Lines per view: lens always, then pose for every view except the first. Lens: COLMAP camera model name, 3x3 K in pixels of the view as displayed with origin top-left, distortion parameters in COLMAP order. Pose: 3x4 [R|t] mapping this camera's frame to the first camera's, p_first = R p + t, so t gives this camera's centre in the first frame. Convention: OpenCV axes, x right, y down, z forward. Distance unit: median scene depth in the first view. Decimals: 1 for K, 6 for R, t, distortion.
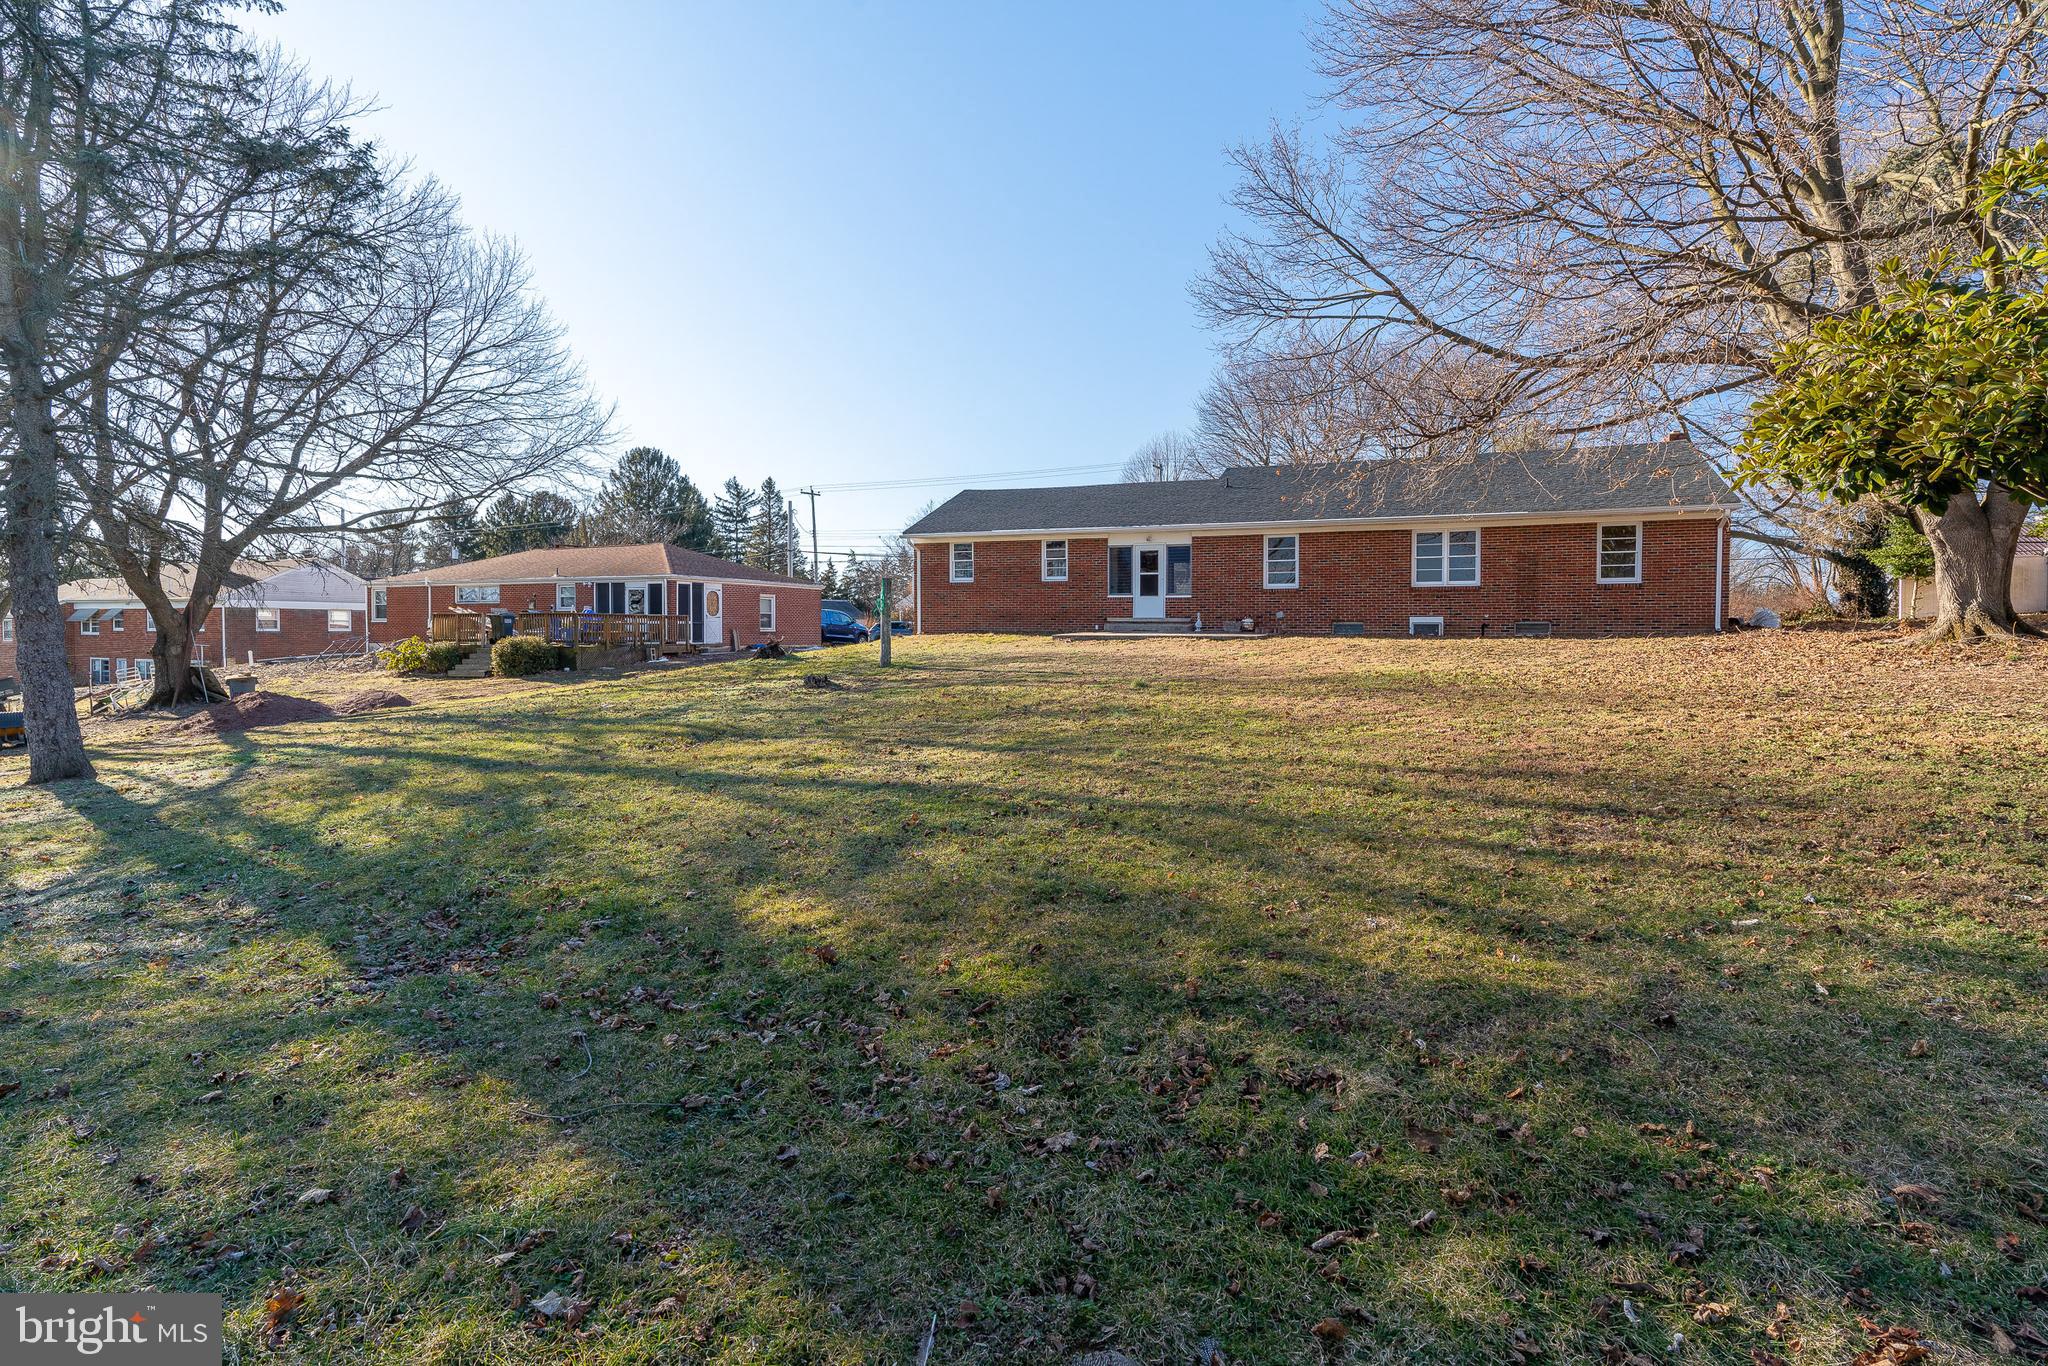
lens RADIAL K [[1047.7, 0, 1022.9], [0, 1047.7, 688.4], [0, 0, 1]] dist [-0.002217, 0.001460]
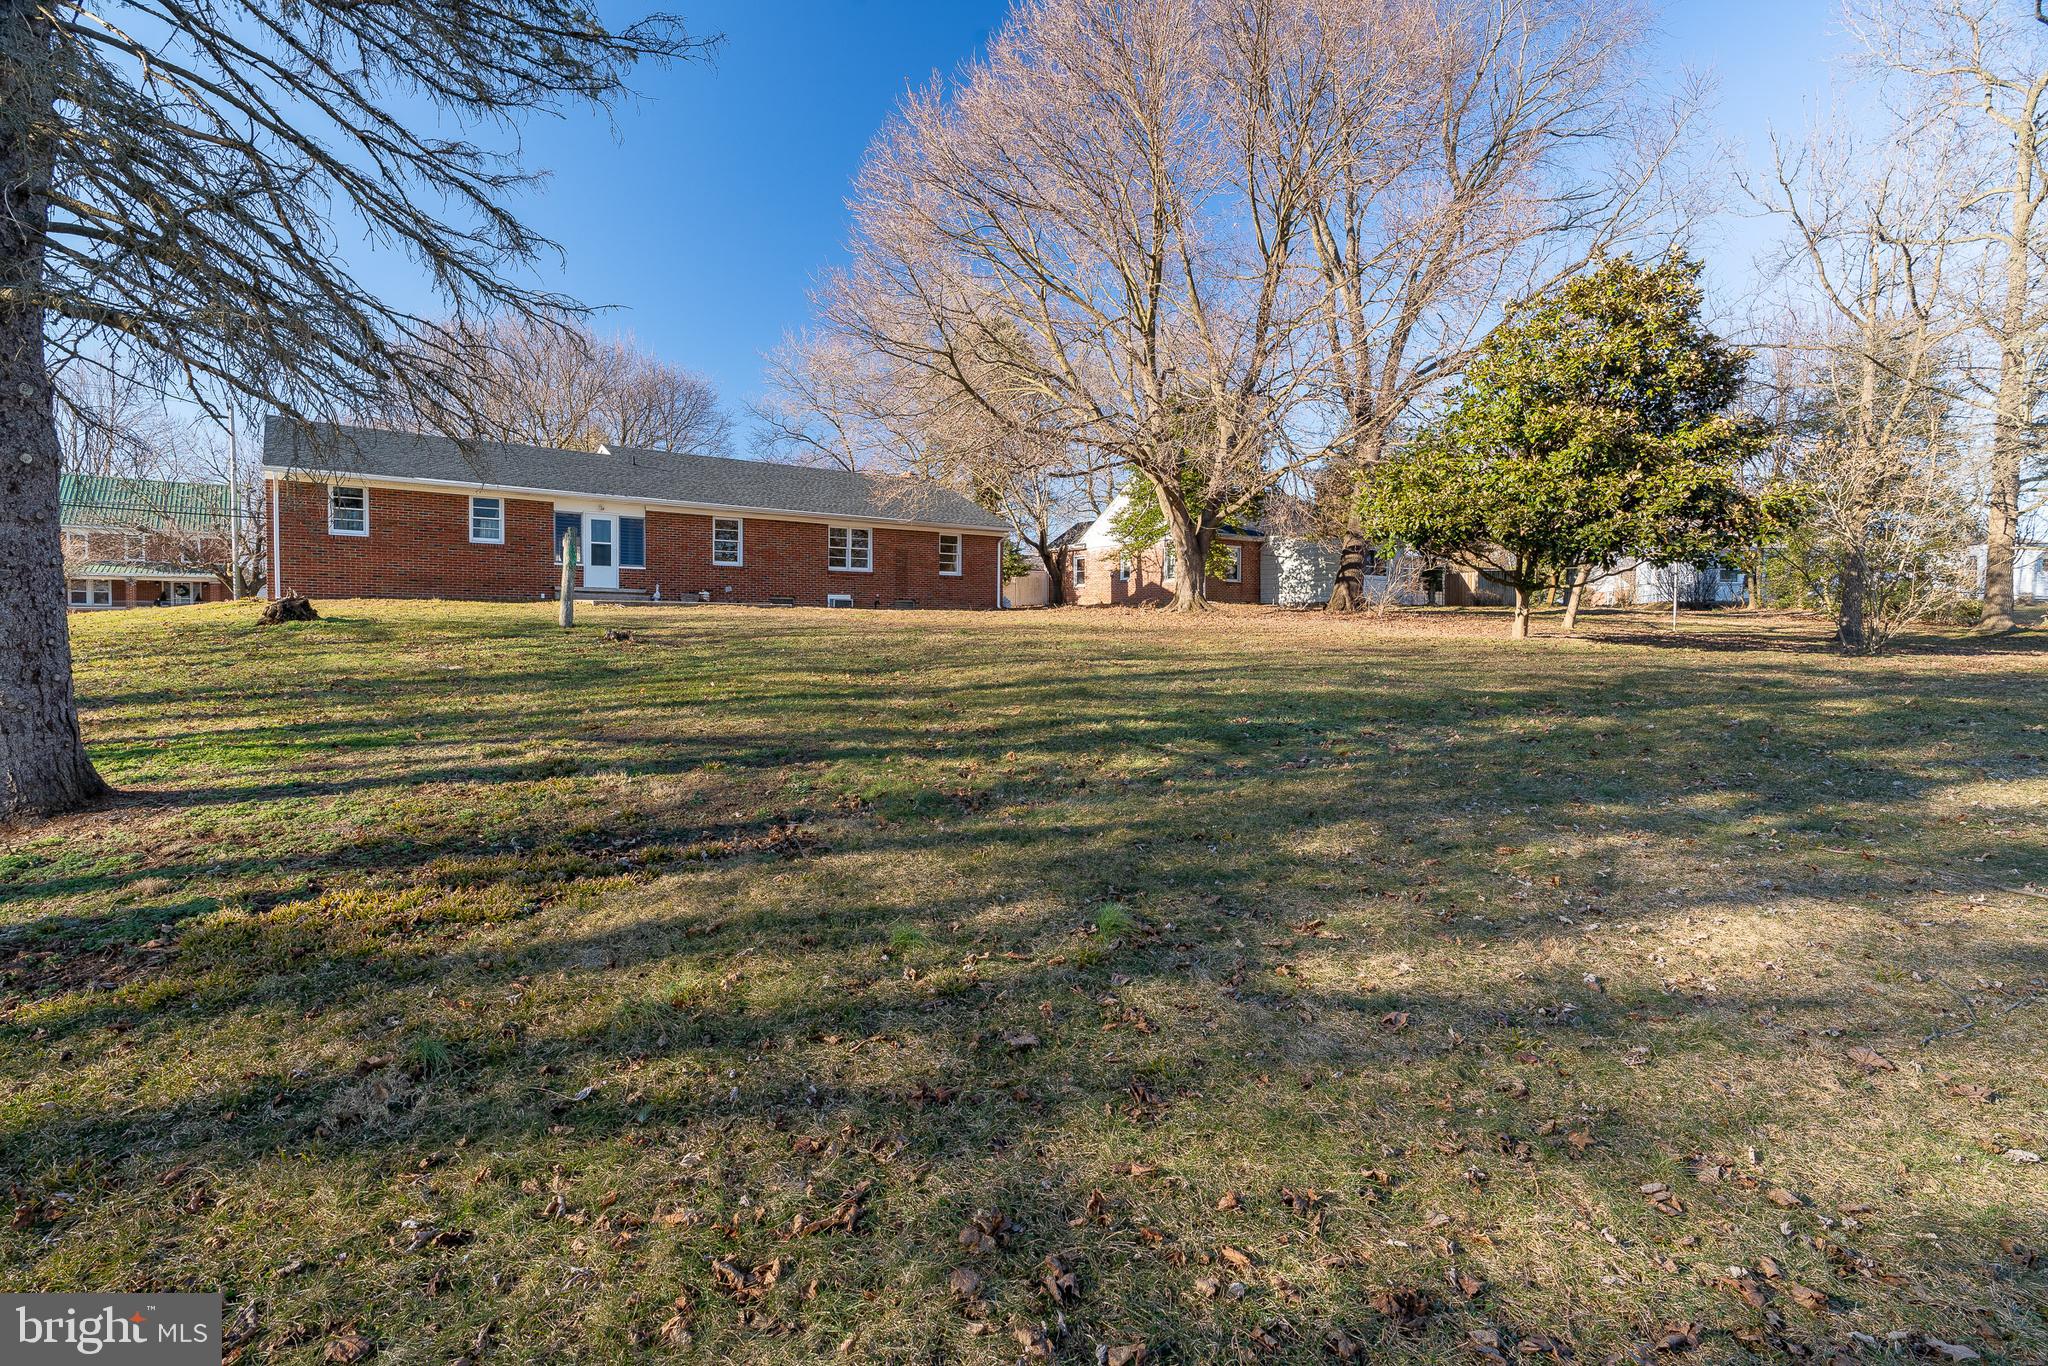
lens RADIAL K [[1019.6, 0, 1031.9], [0, 1019.6, 683.8], [0, 0, 1]] dist [-0.005717, 0.000150]
pose [[0.501159, -0.050463, 0.863883, -0.548770], [0.028839, 0.998718, 0.041609, -0.003550], [-0.864875, 0.004061, 0.501972, 0.160583]]
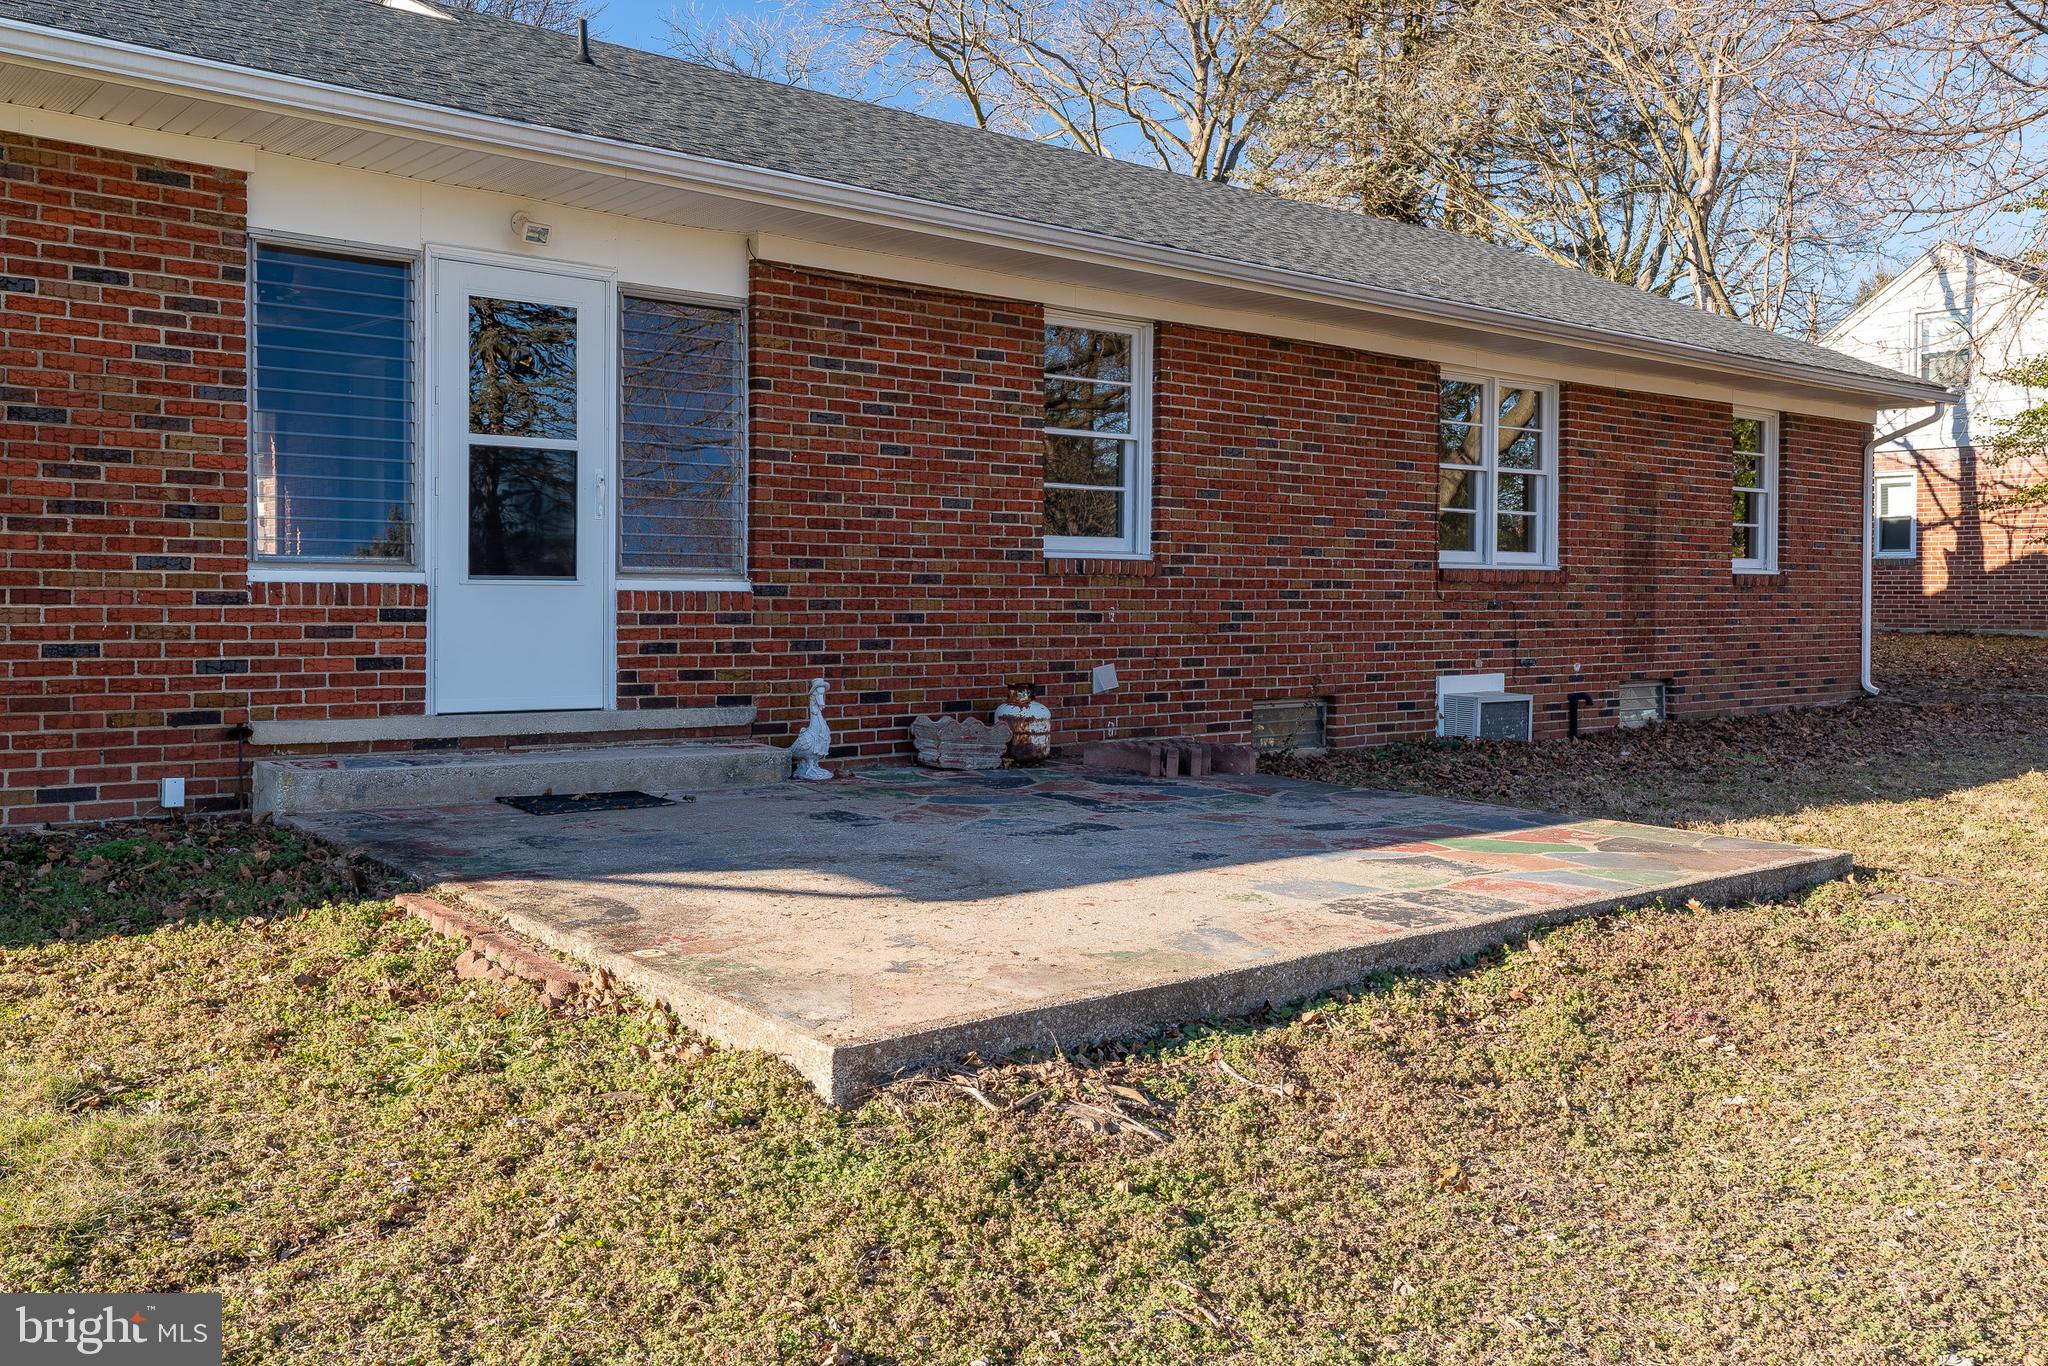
lens RADIAL K [[1774.5, 0, 1023.2], [0, 1774.5, 677.5], [0, 0, 1]] dist [0.013212, 0.005567]
pose [[0.441225, -0.045873, 0.896223, -0.102748], [0.035159, 0.998809, 0.033815, -0.083264], [-0.896707, 0.016591, 0.442313, 0.845731]]
